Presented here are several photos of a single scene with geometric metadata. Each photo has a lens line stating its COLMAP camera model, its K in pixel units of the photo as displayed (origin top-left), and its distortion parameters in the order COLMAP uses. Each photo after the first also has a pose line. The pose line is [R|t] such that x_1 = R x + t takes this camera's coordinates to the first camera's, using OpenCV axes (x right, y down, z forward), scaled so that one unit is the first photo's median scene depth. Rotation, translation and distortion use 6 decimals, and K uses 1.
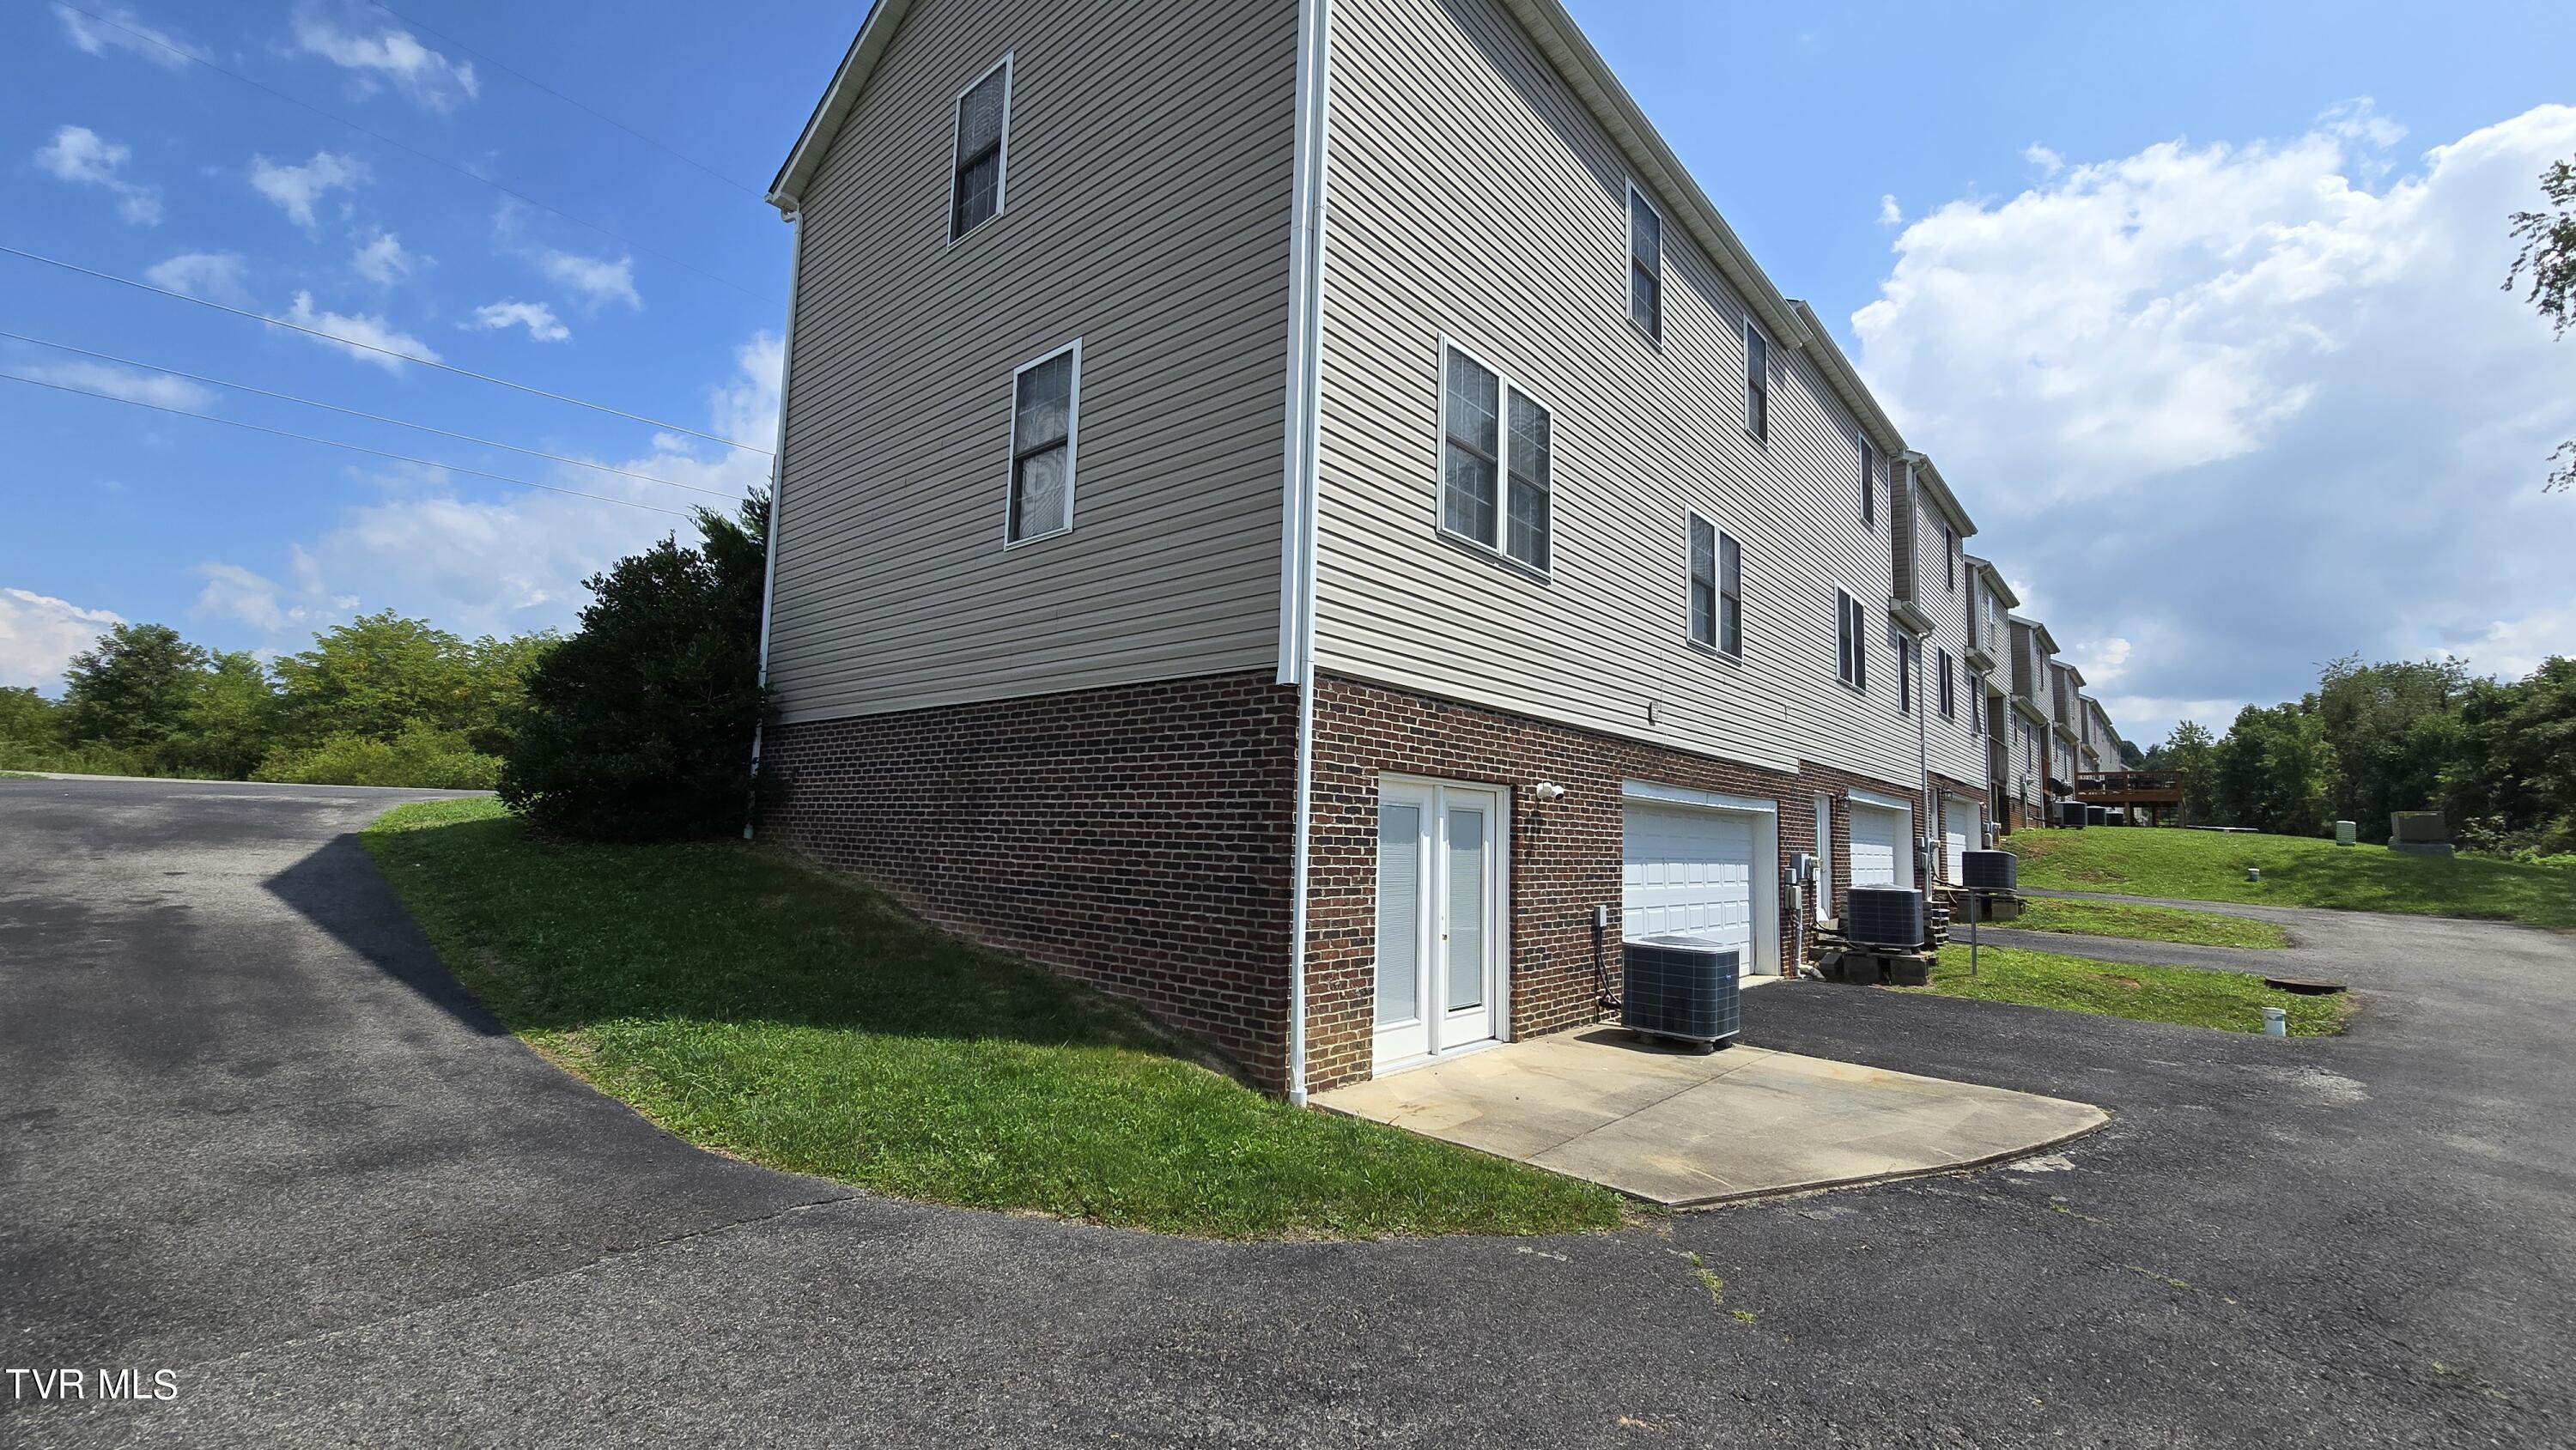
lens RADIAL K [[1042.6, 0, 1282.3], [0, 1042.6, 713.4], [0, 0, 1]] dist [-0.000672, -0.000316]
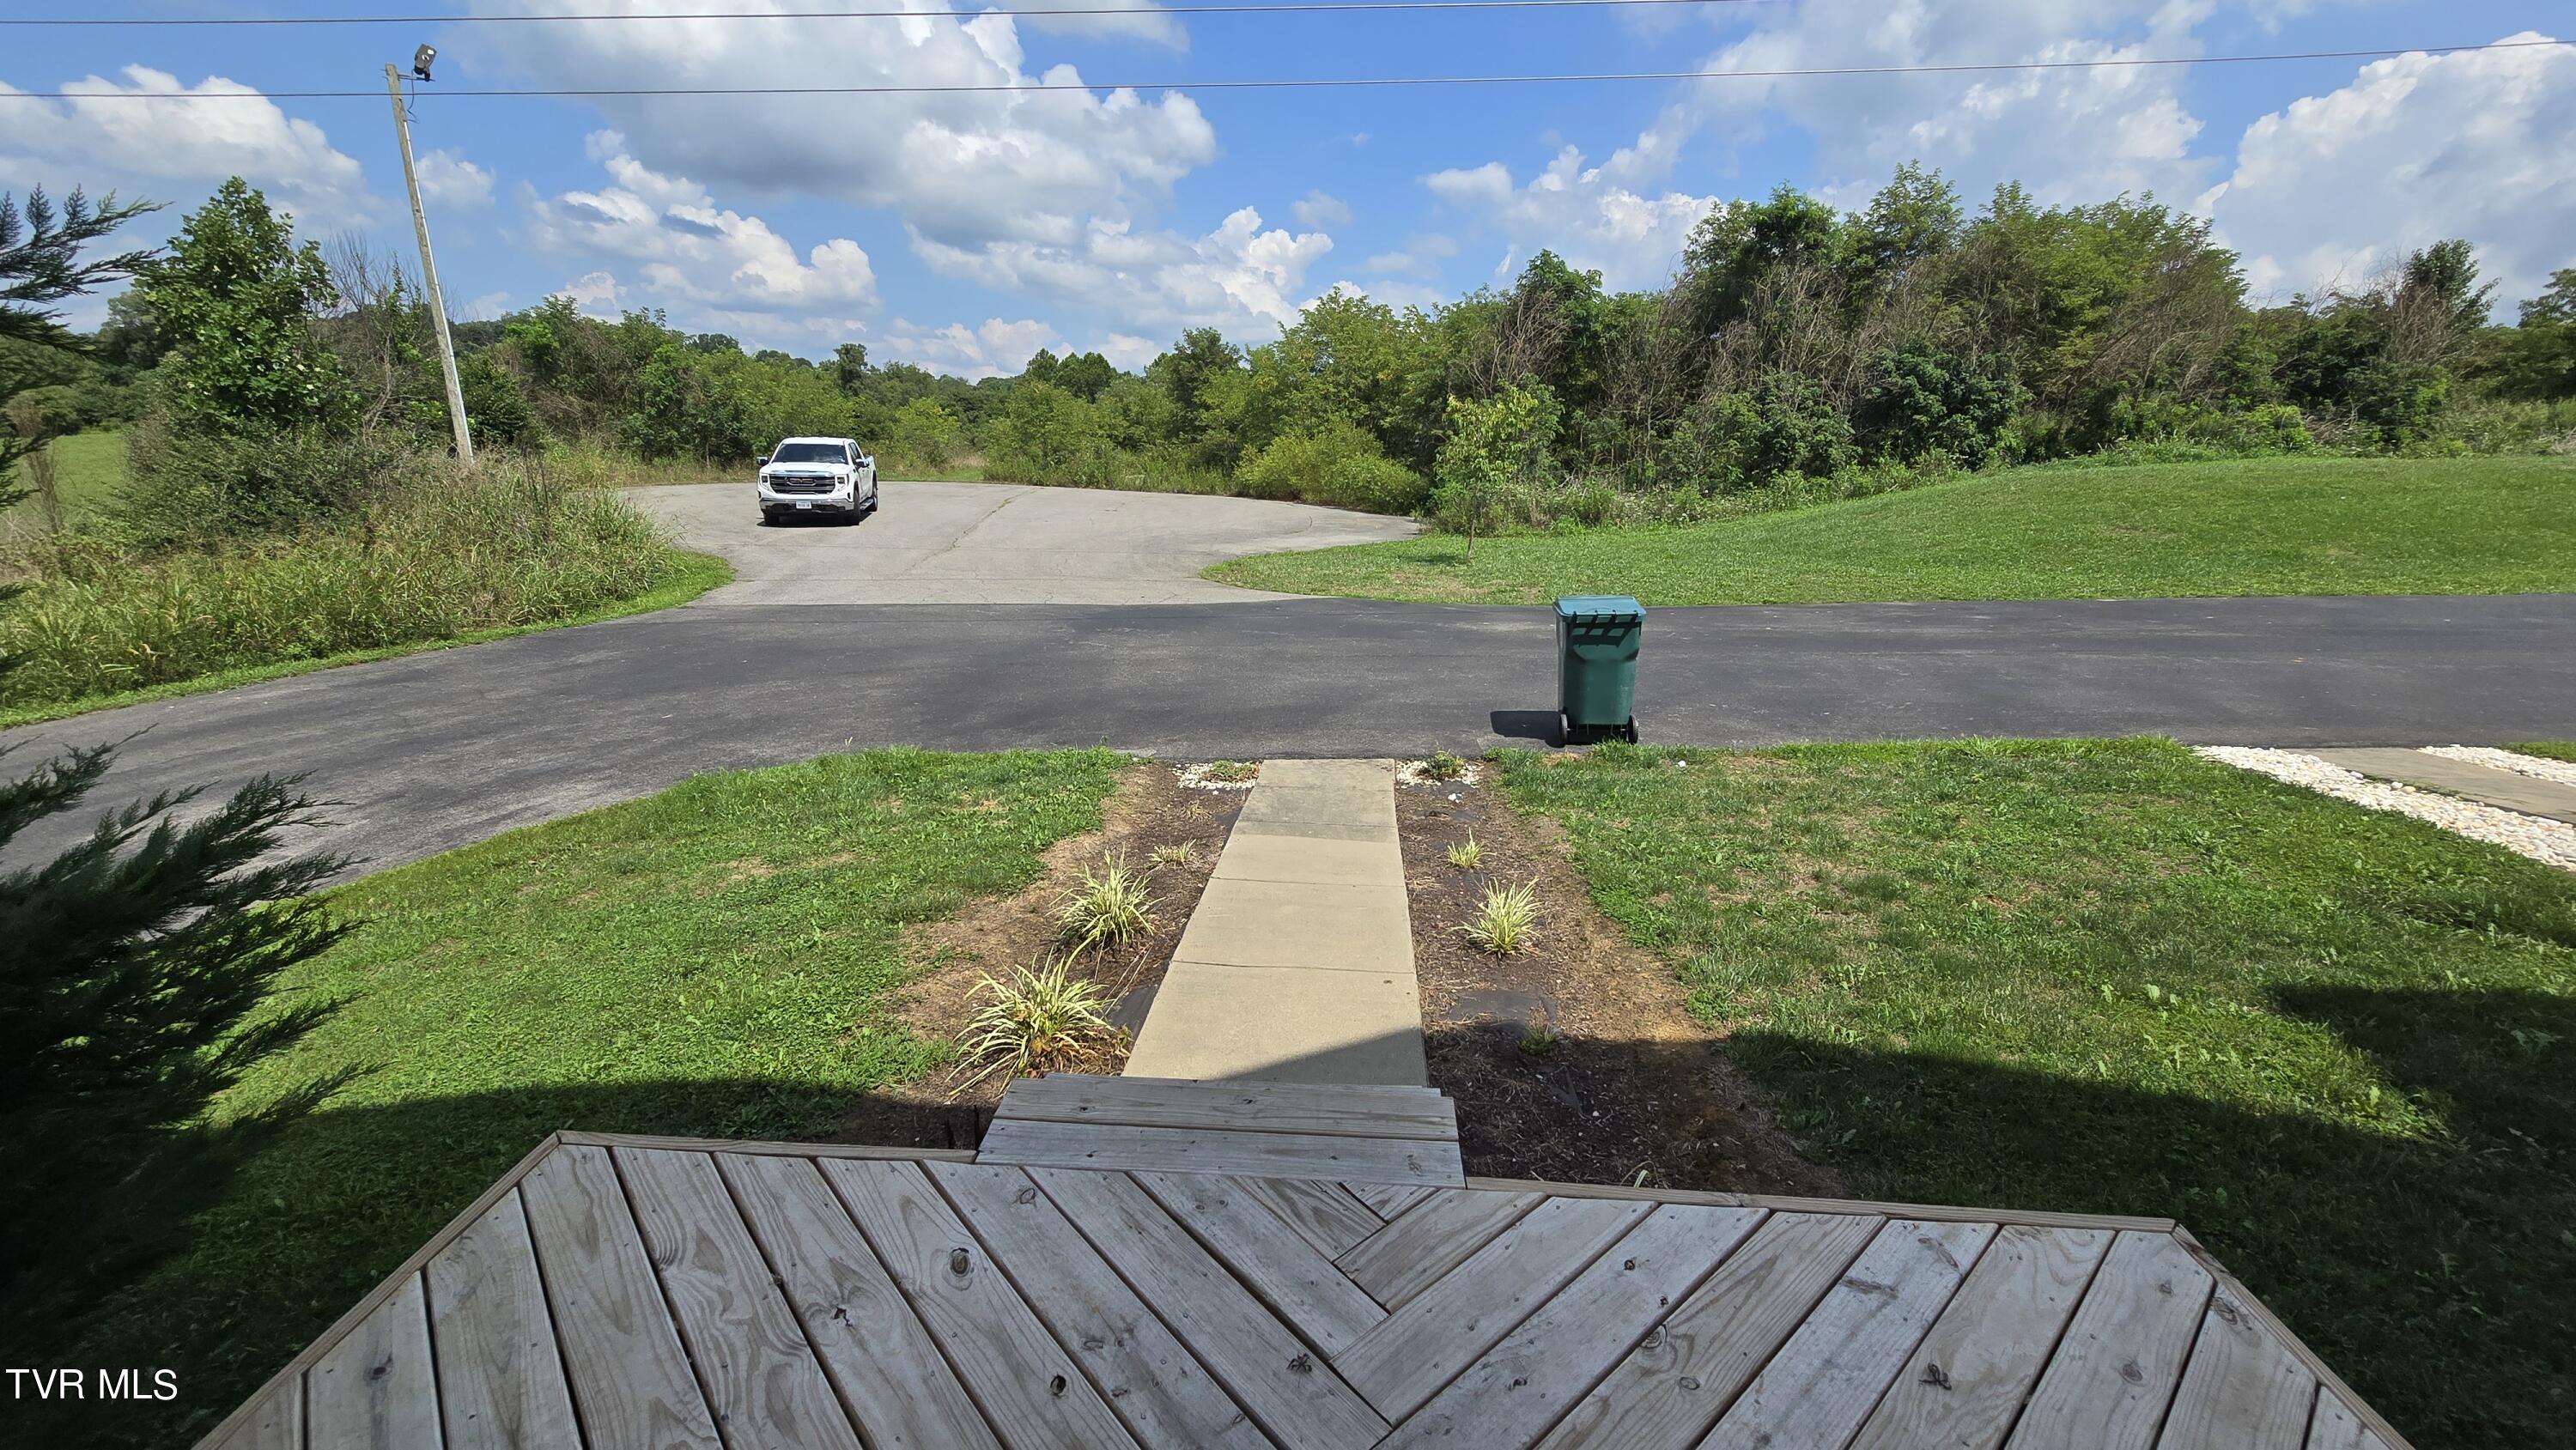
lens RADIAL K [[1042.6, 0, 1282.3], [0, 1042.6, 713.4], [0, 0, 1]] dist [-0.000672, -0.000316]
pose [[0.601451, 0.194390, -0.774900, -0.133991], [0.090208, 0.947219, 0.307634, -0.058792], [0.793801, -0.254929, 0.552170, 0.657173]]
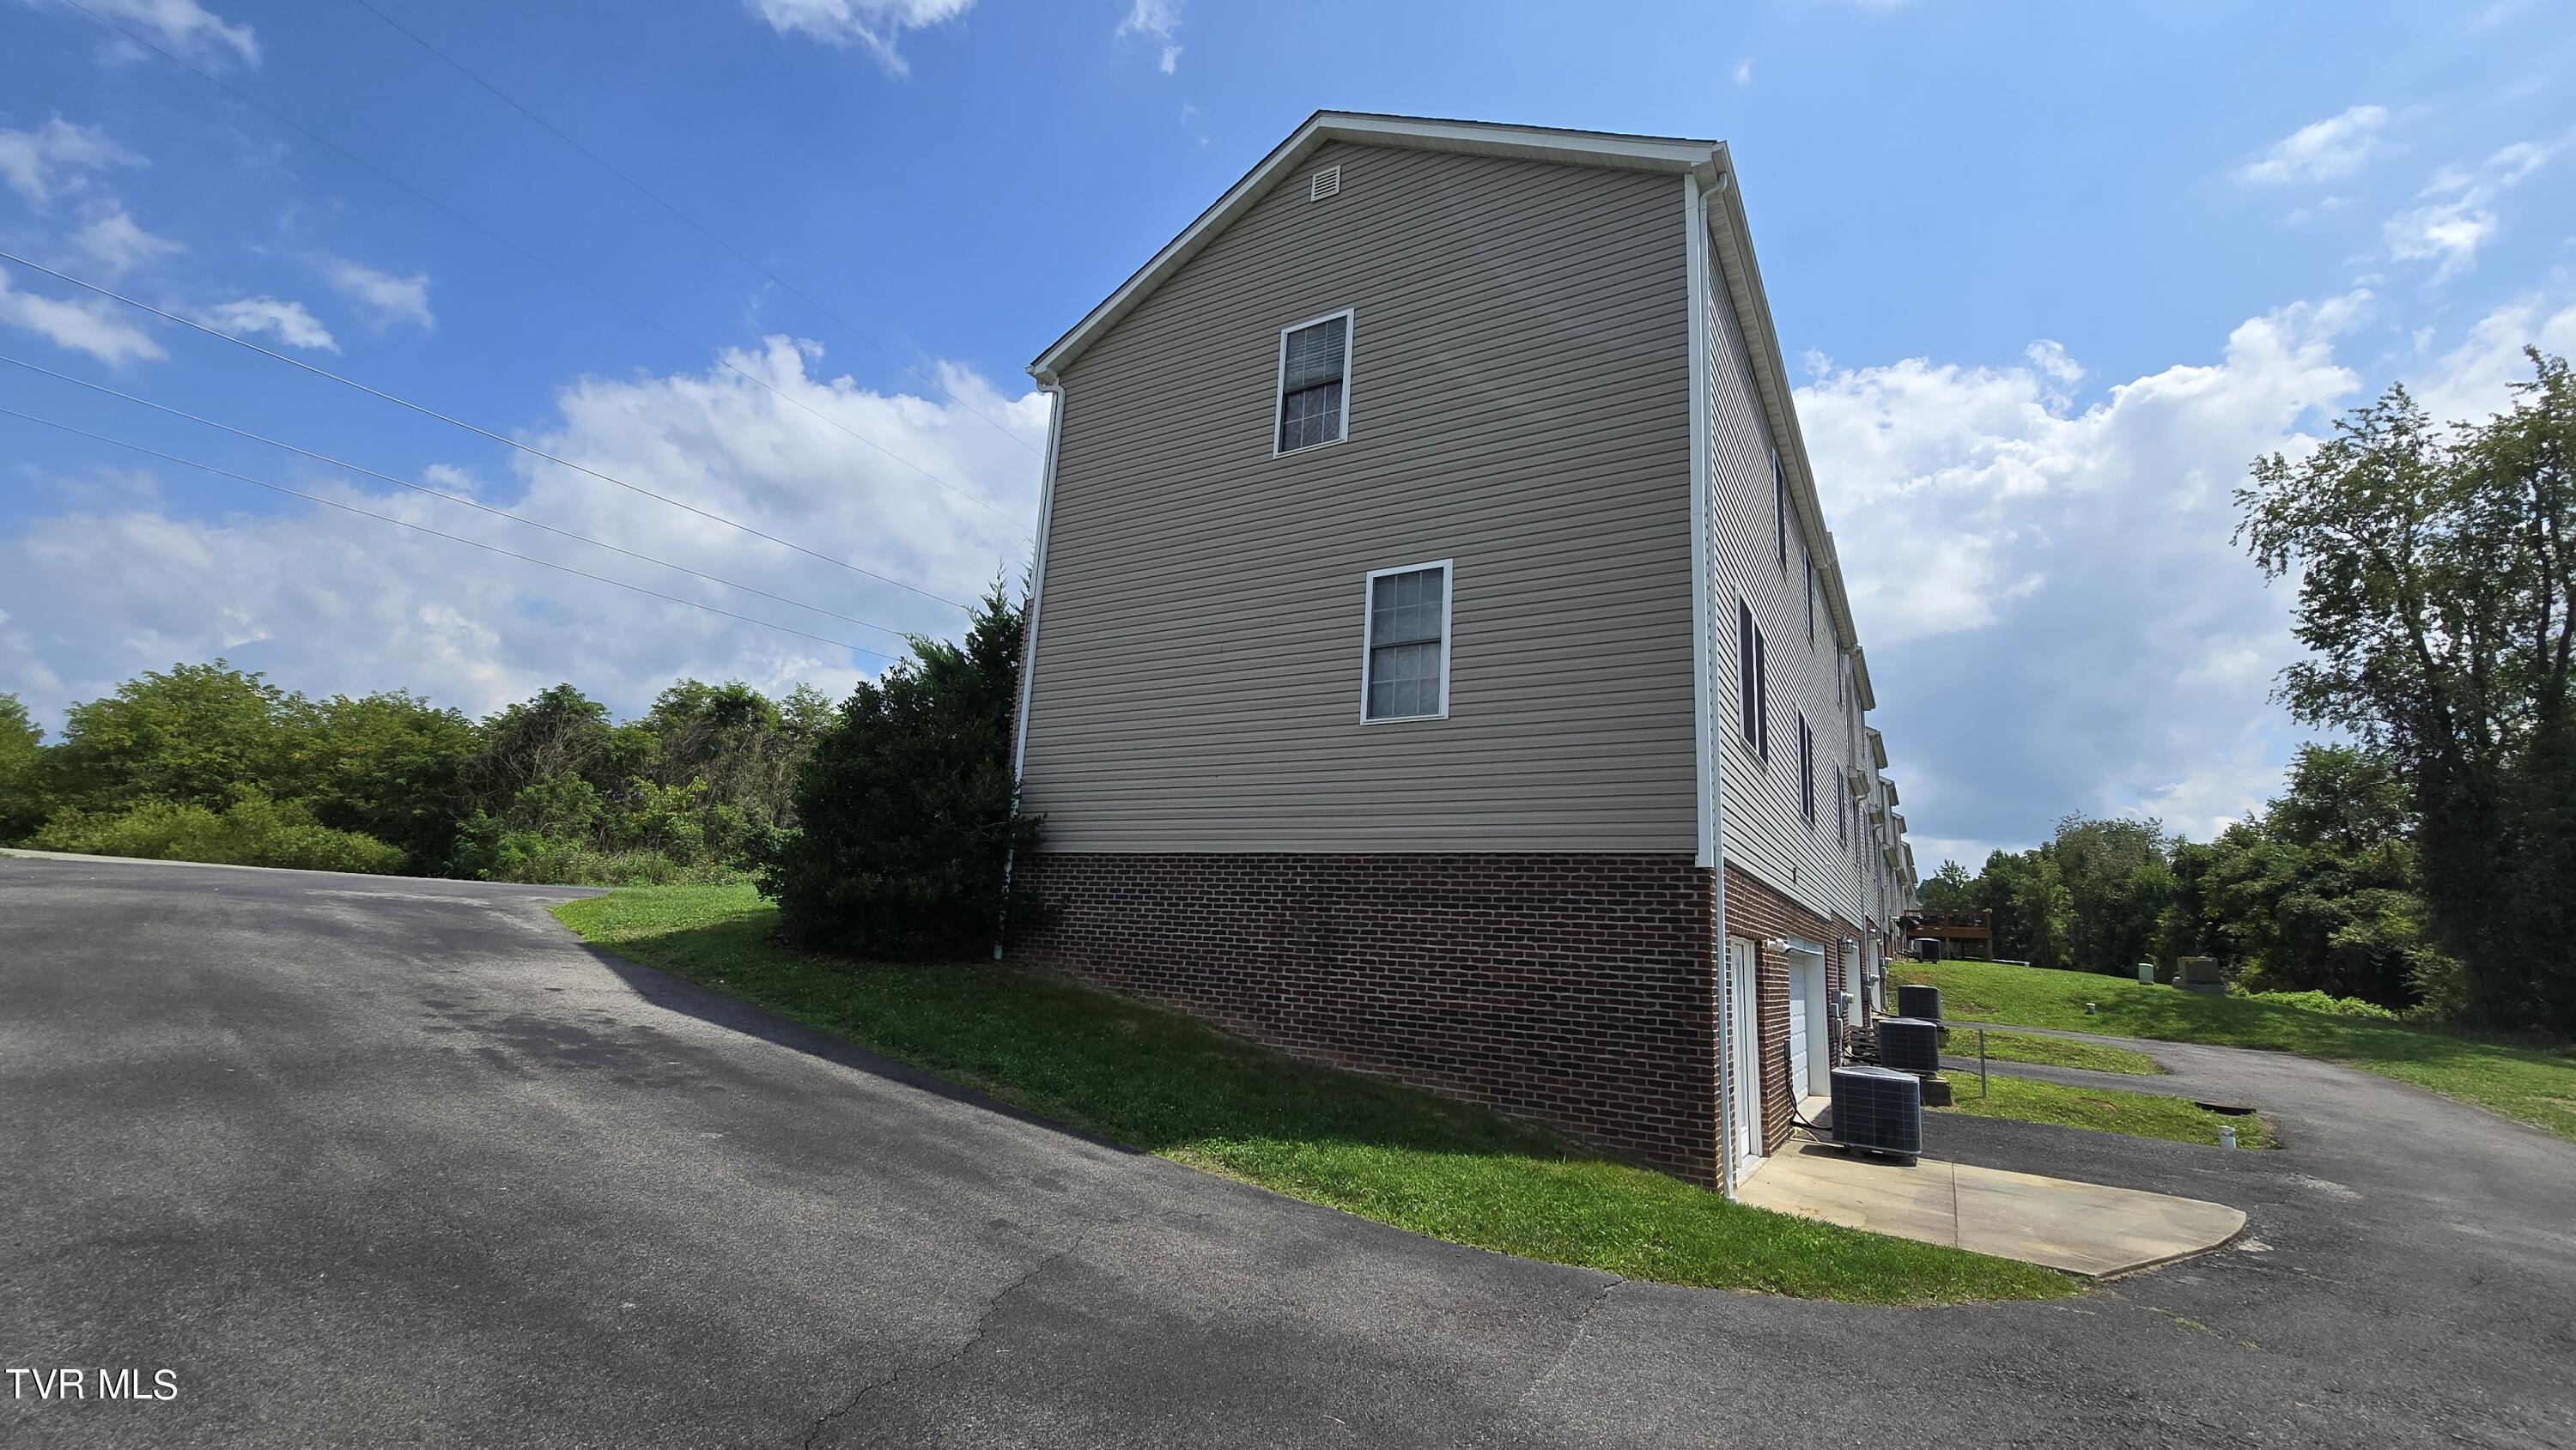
lens RADIAL K [[1046.7, 0, 1288.0], [0, 1046.7, 725.0], [0, 0, 1]] dist [0.001544, -0.000068]
pose [[0.984145, 0.063742, 0.165516, -0.205312], [-0.049548, 0.994842, -0.088516, -0.017935], [-0.170304, 0.078912, 0.982227, -0.052947]]
